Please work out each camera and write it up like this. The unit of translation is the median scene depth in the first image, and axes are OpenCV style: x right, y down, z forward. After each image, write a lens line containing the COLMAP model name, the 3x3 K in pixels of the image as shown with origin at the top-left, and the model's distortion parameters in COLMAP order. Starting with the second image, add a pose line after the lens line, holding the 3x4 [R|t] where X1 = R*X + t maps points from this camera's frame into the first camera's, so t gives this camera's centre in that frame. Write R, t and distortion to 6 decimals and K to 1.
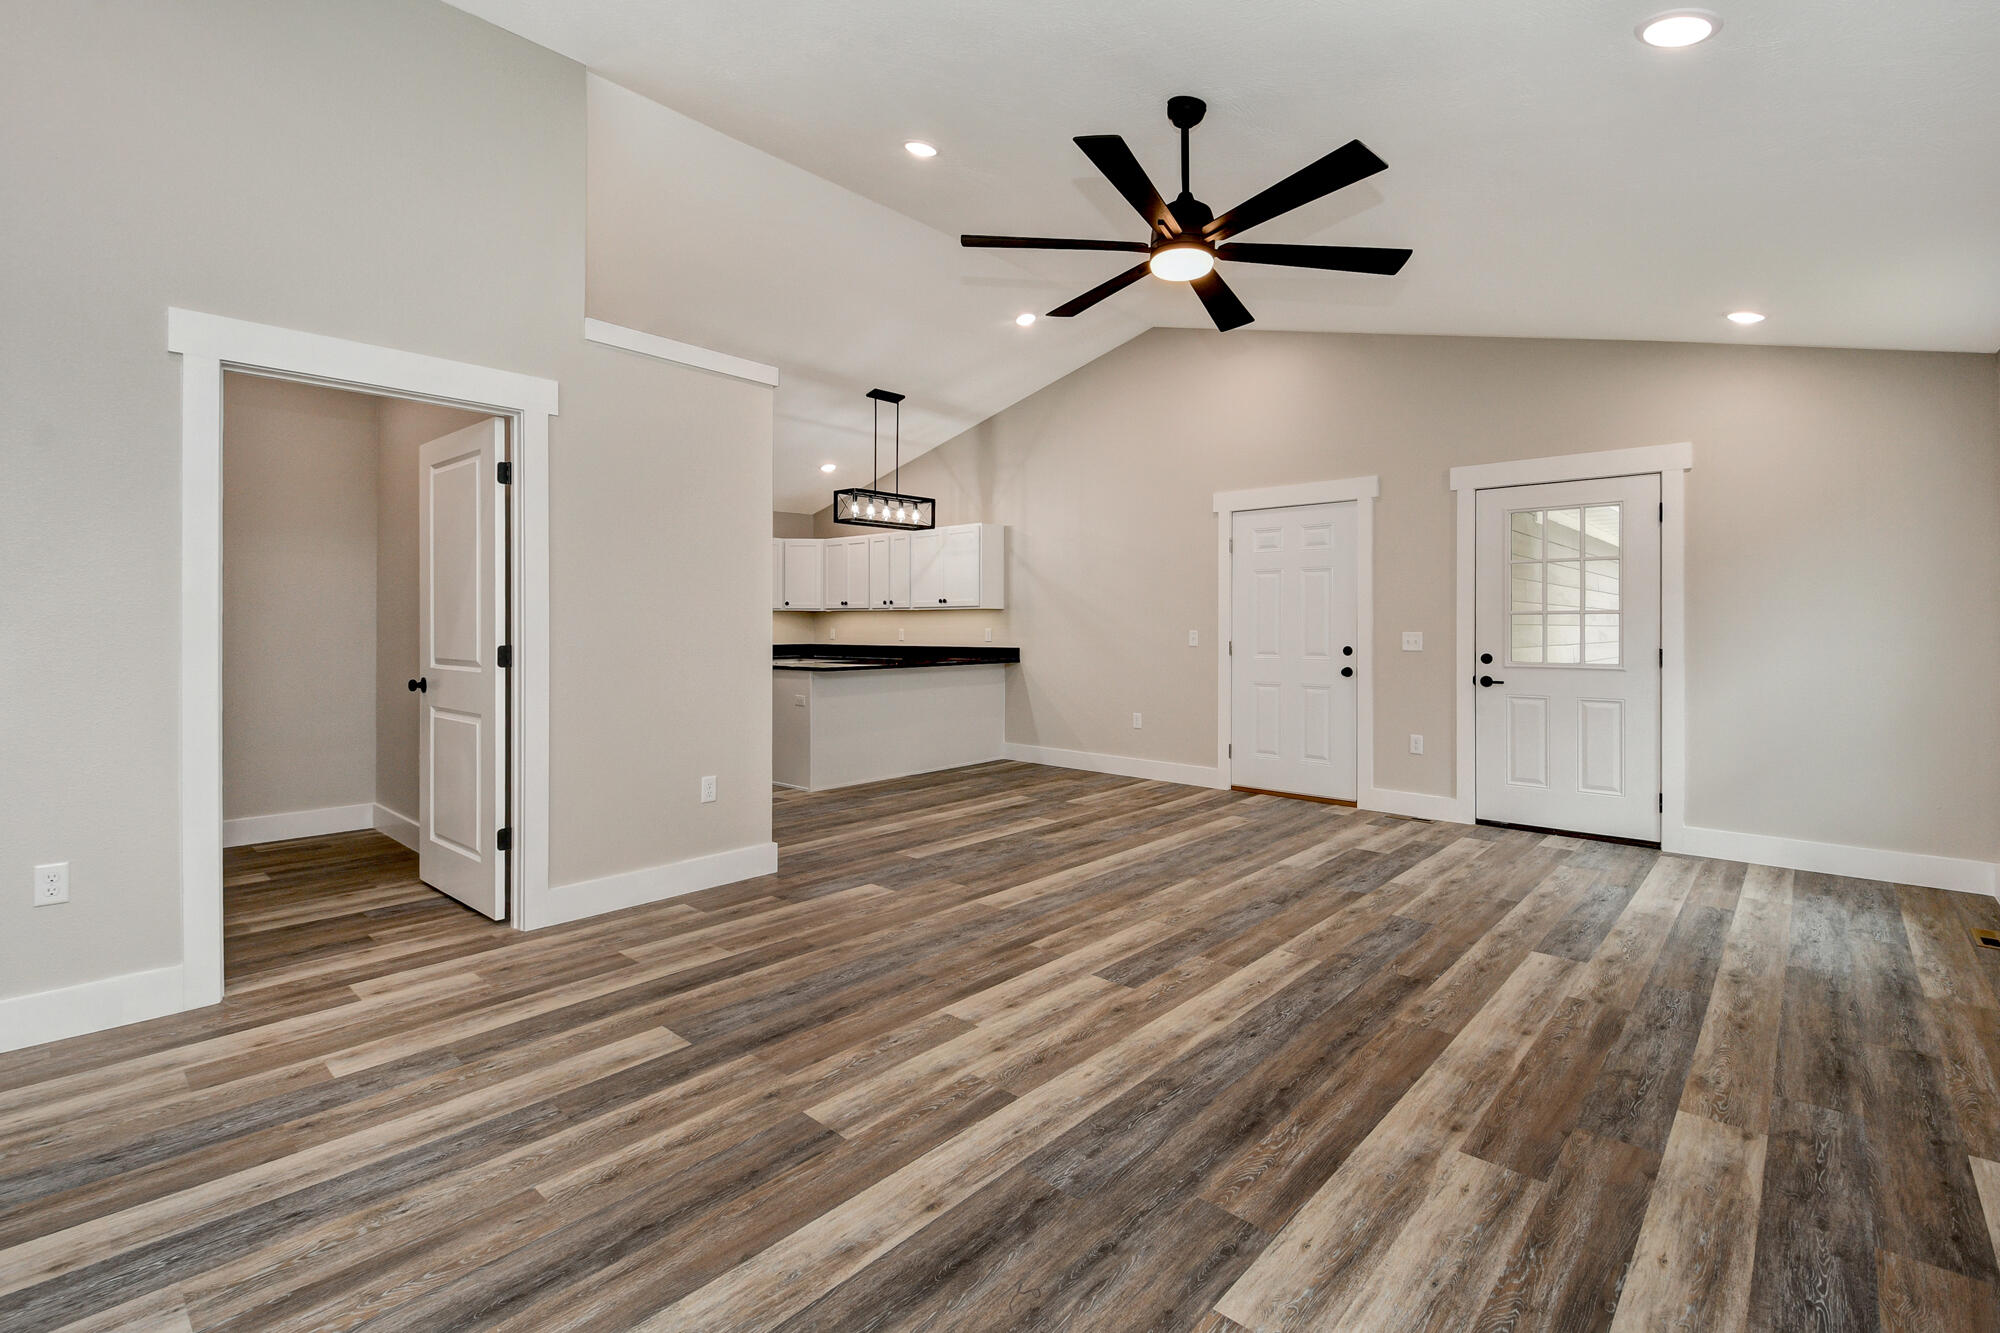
lens RADIAL K [[890.0, 0, 994.3], [0, 890.0, 635.1], [0, 0, 1]] dist [0.017108, -0.013244]
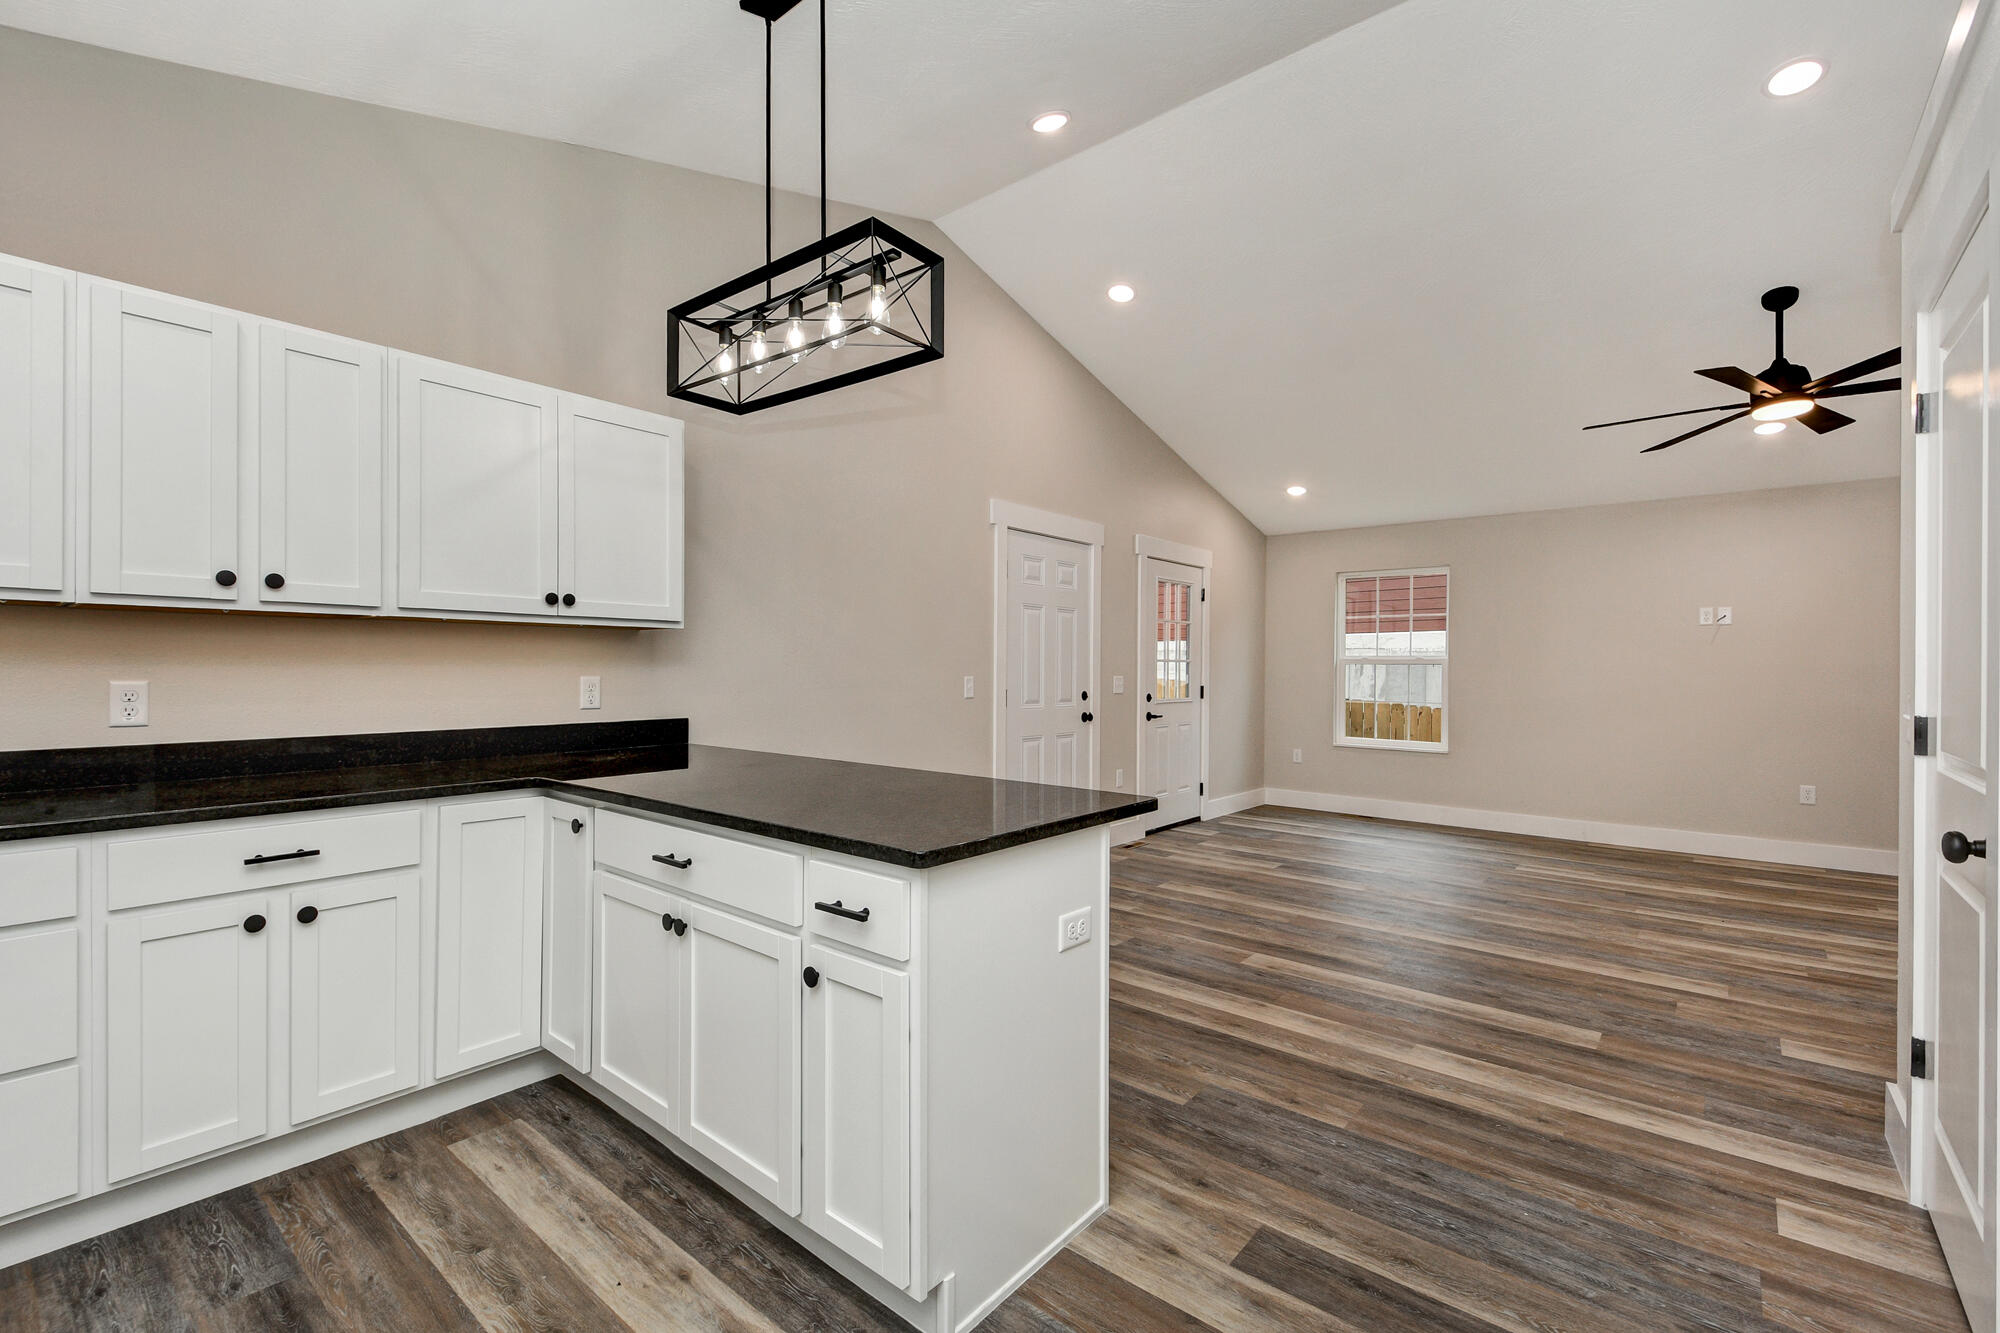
lens RADIAL K [[890.0, 0, 957.1], [0, 890.0, 646.4], [0, 0, 1]] dist [0.017108, -0.013244]
pose [[-0.025409, 0.022521, 0.999423, -1.044879], [0.005118, 0.999736, -0.022398, -0.027599], [-0.999664, 0.004546, -0.025517, 2.112813]]
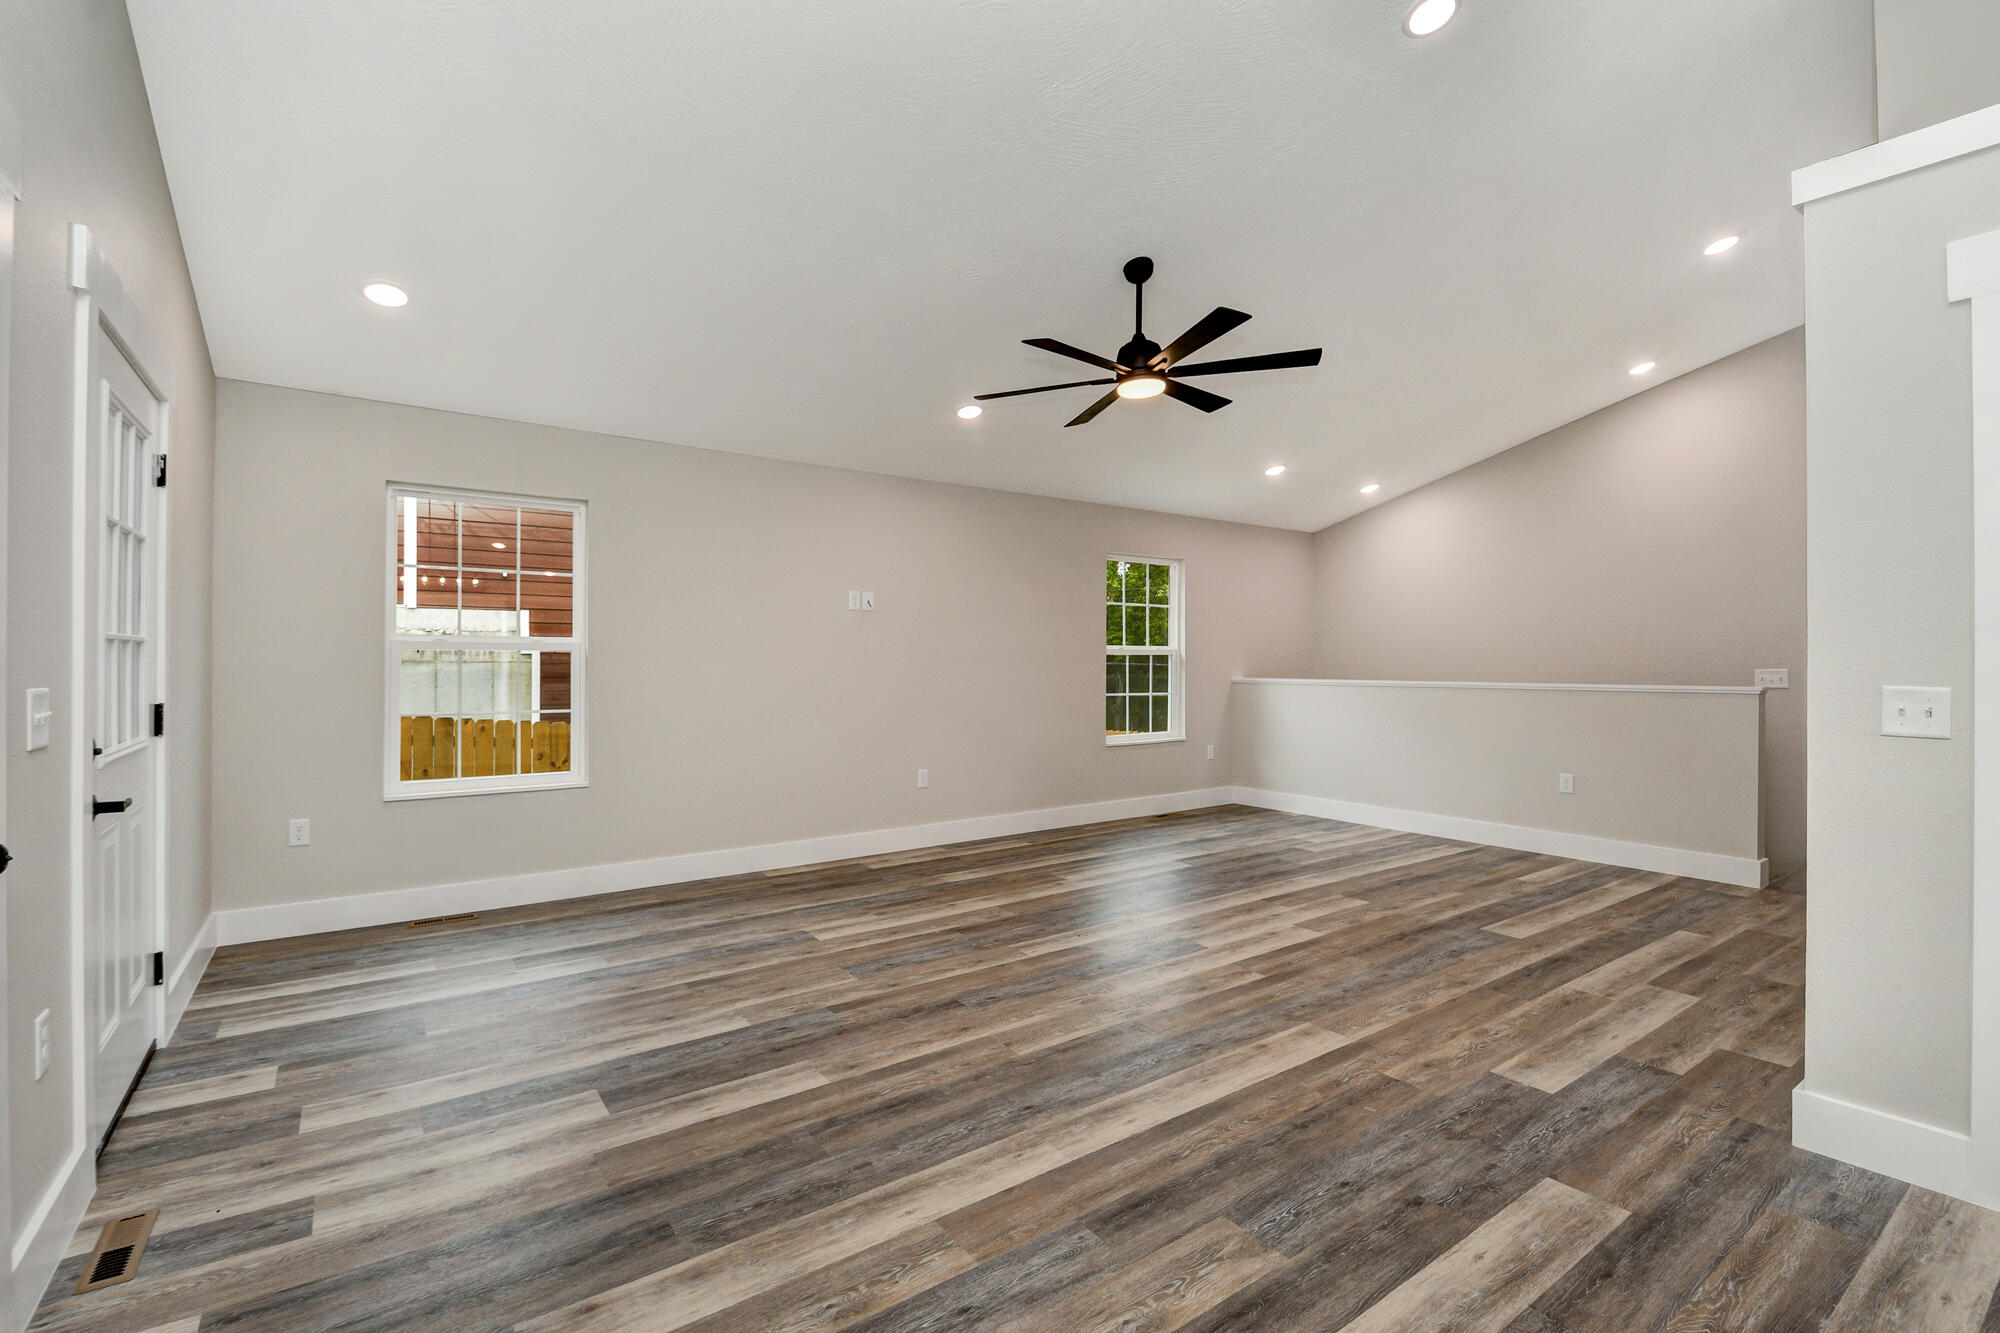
lens RADIAL K [[890.0, 0, 996.2], [0, 890.0, 660.4], [0, 0, 1]] dist [0.017108, -0.013244]
pose [[-0.978443, -0.001220, 0.206513, 0.135348], [0.000637, 0.999960, 0.008924, -0.025614], [-0.206515, 0.008863, -0.978403, 2.138719]]
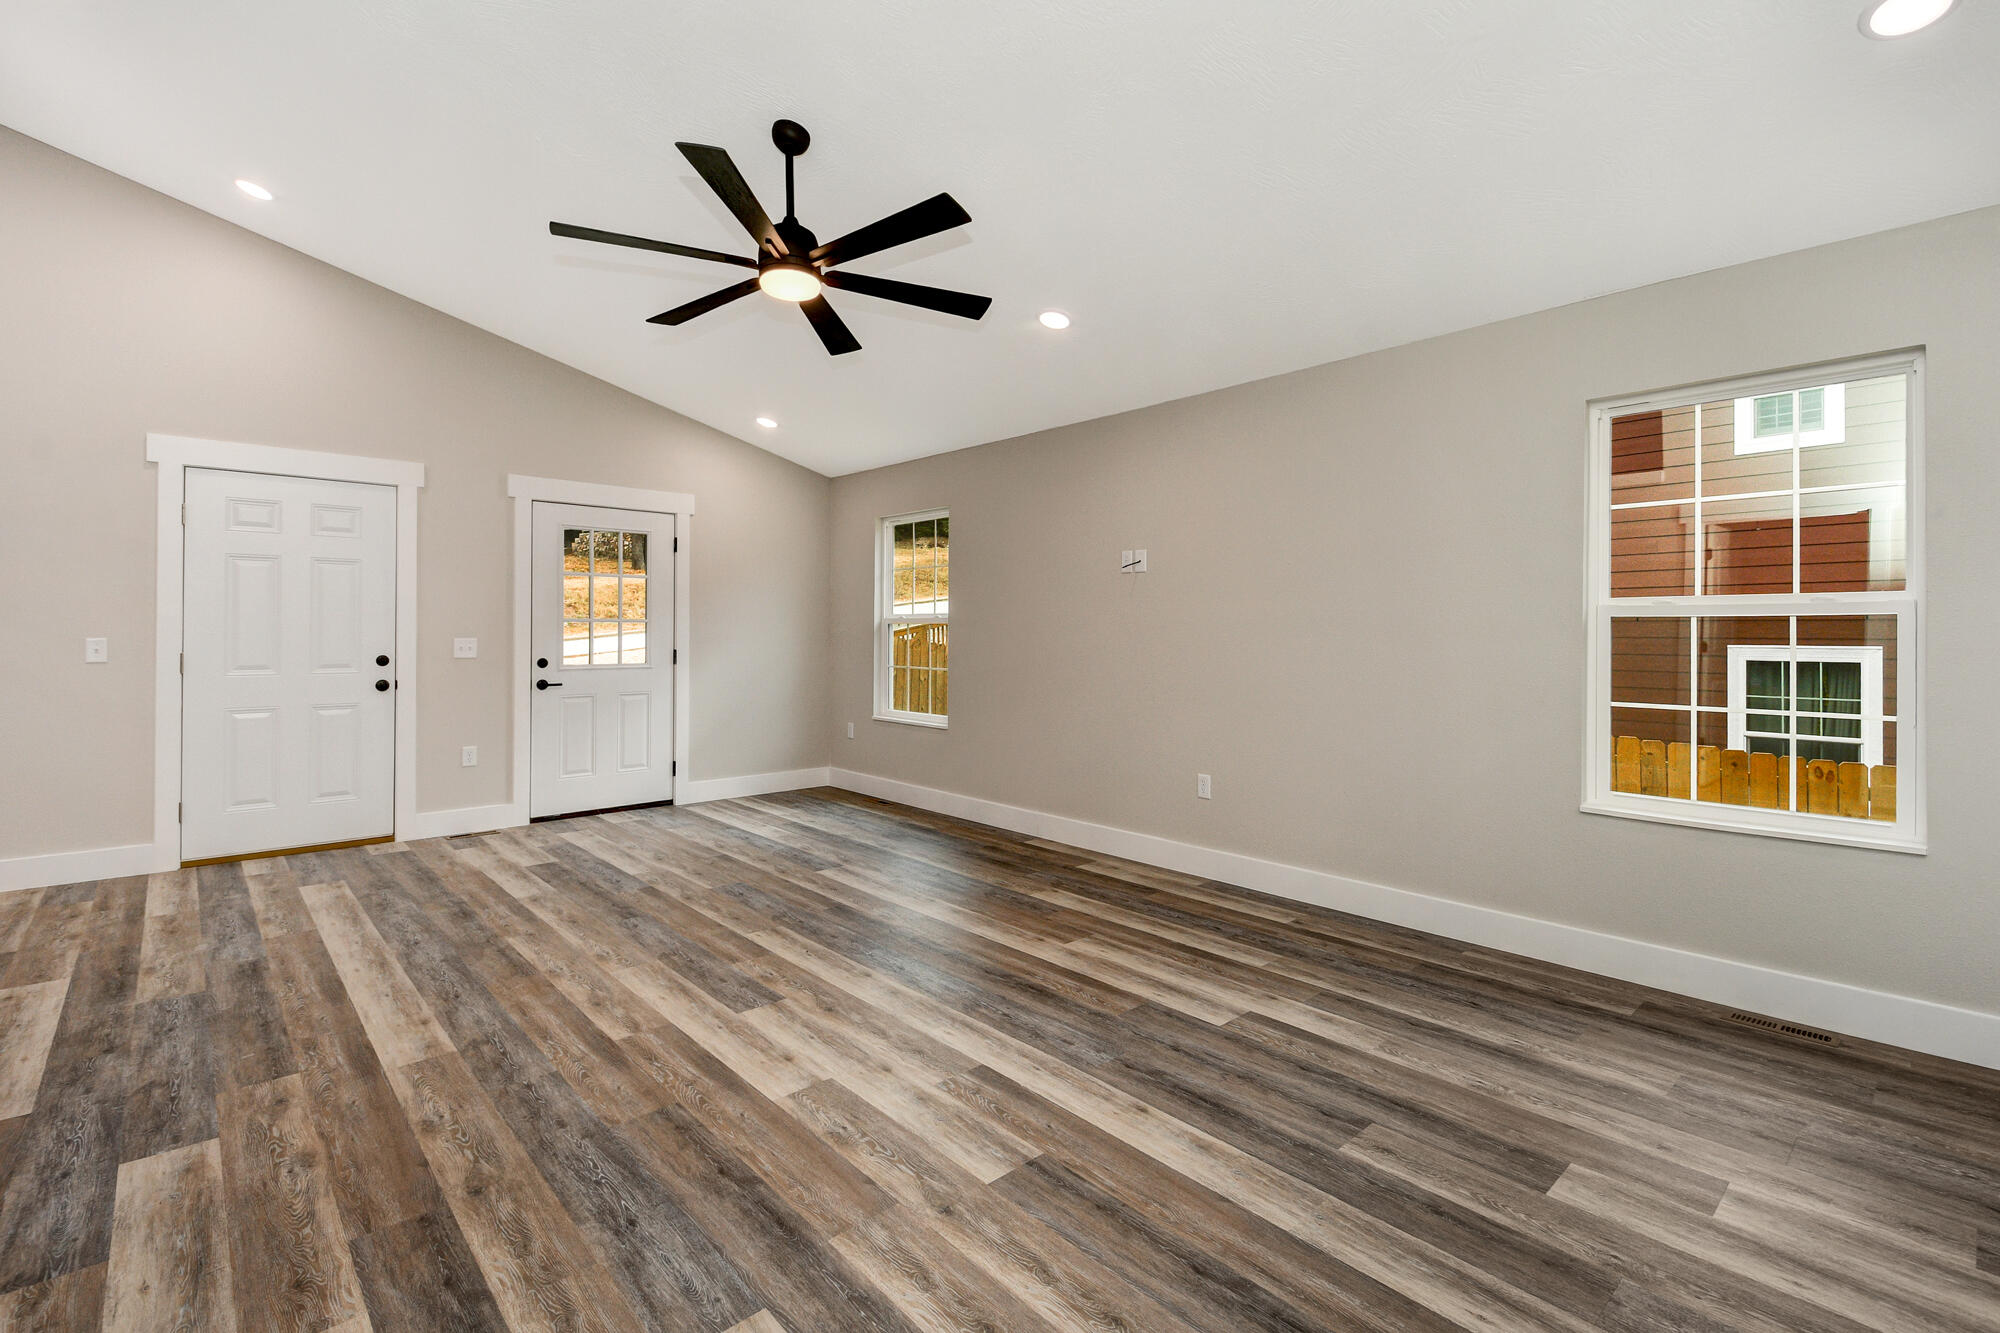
lens RADIAL K [[890.0, 0, 996.1], [0, 890.0, 650.4], [0, 0, 1]] dist [0.017108, -0.013244]
pose [[0.088038, -0.020119, 0.995914, -0.734477], [0.007373, 0.999782, 0.019546, -0.009000], [-0.996090, 0.005622, 0.088167, 0.616012]]
